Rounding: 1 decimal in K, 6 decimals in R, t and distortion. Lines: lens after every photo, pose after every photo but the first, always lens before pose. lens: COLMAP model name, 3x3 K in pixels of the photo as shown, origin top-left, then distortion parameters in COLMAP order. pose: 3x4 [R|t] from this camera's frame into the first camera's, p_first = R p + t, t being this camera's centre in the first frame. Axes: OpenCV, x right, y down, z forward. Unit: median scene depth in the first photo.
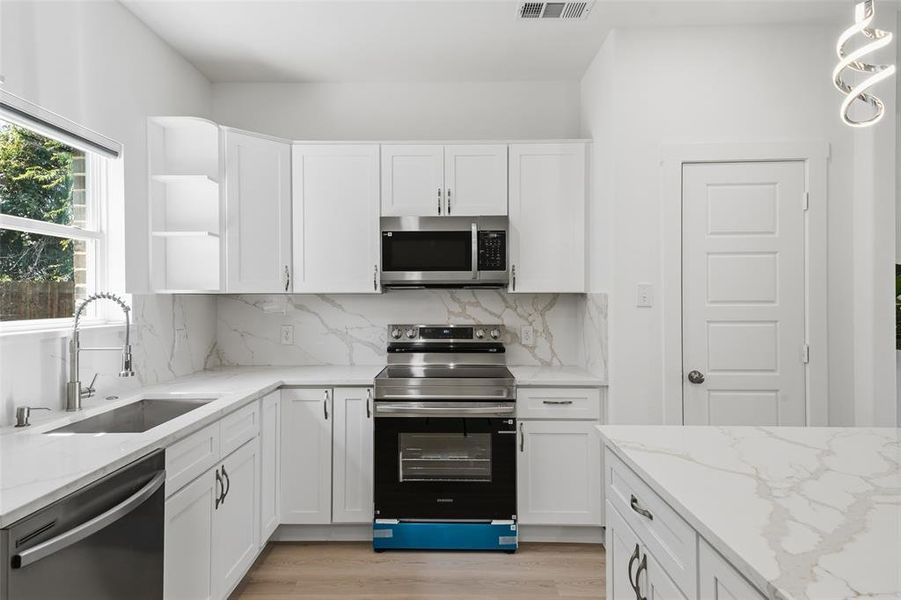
lens RADIAL K [[554.6, 0, 442.7], [0, 554.6, 296.0], [0, 0, 1]] dist [0.059061, -0.002364]
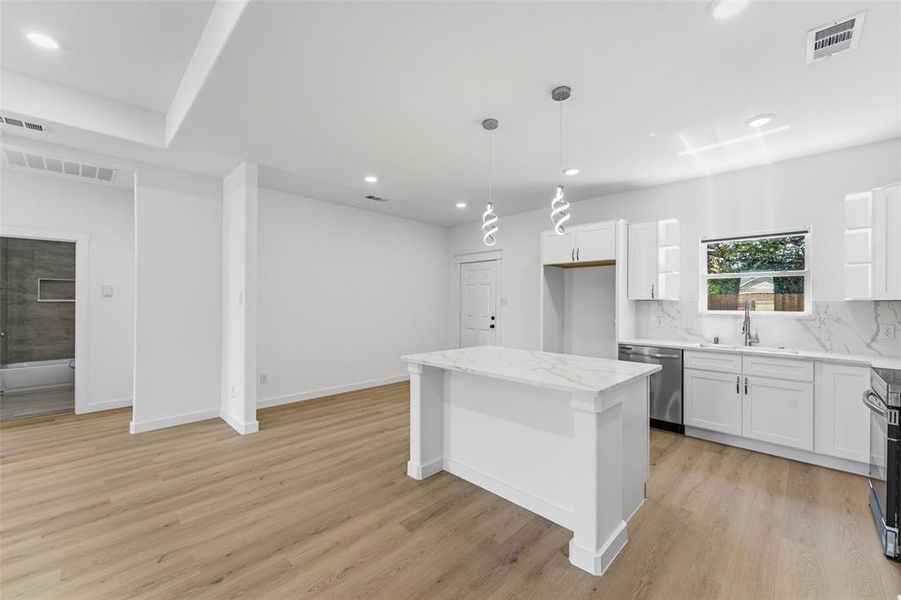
lens RADIAL K [[358.5, 0, 444.9], [0, 358.5, 299.1], [0, 0, 1]] dist [0.013246, -0.003471]
pose [[-0.692832, -0.009593, -0.721036, 1.078132], [-0.008843, 0.999949, -0.004807, 0.006705], [0.721045, 0.003046, -0.692881, 0.830390]]
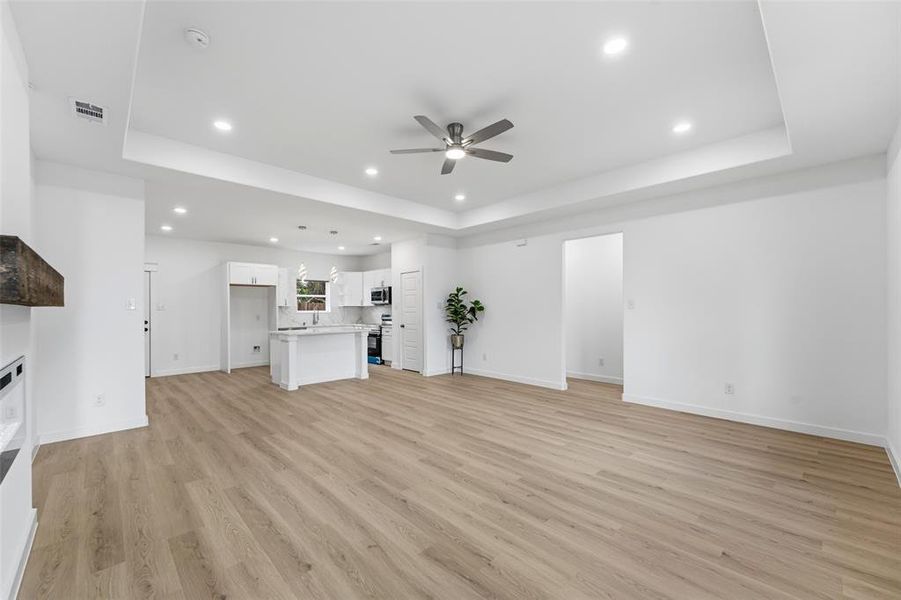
lens RADIAL K [[358.5, 0, 440.6], [0, 358.5, 307.3], [0, 0, 1]] dist [0.013246, -0.003471]
pose [[0.695363, -0.007313, -0.718621, 2.356465], [0.003506, 0.999971, -0.006784, 0.026316], [0.718650, 0.002198, 0.695369, -0.572878]]
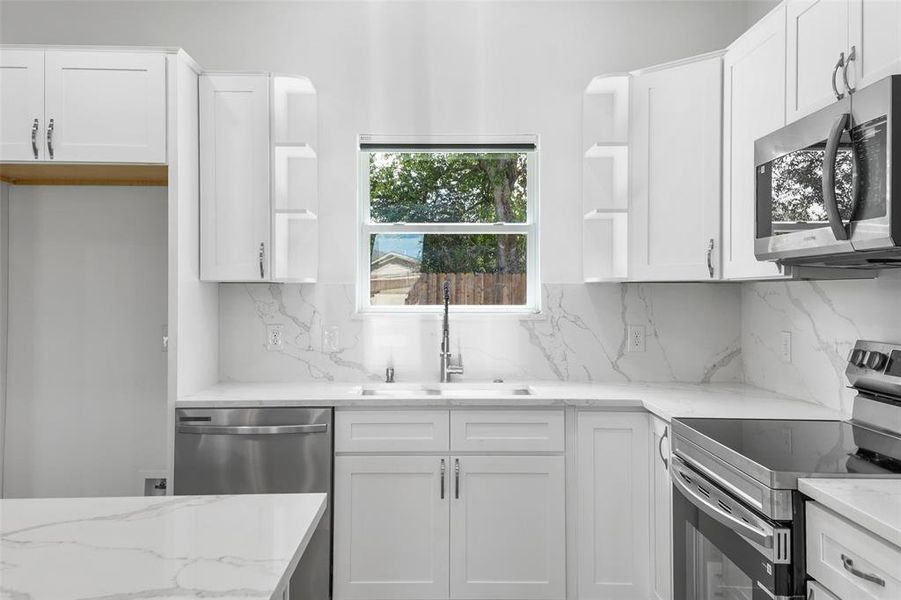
lens RADIAL K [[772.2, 0, 445.6], [0, 772.2, 283.1], [0, 0, 1]] dist [0.078783, -0.013105]
pose [[0.028909, -0.011595, -0.999515, 0.692284], [-0.002331, 0.999929, -0.011667, 0.010760], [0.999579, 0.002667, 0.028880, 0.691894]]
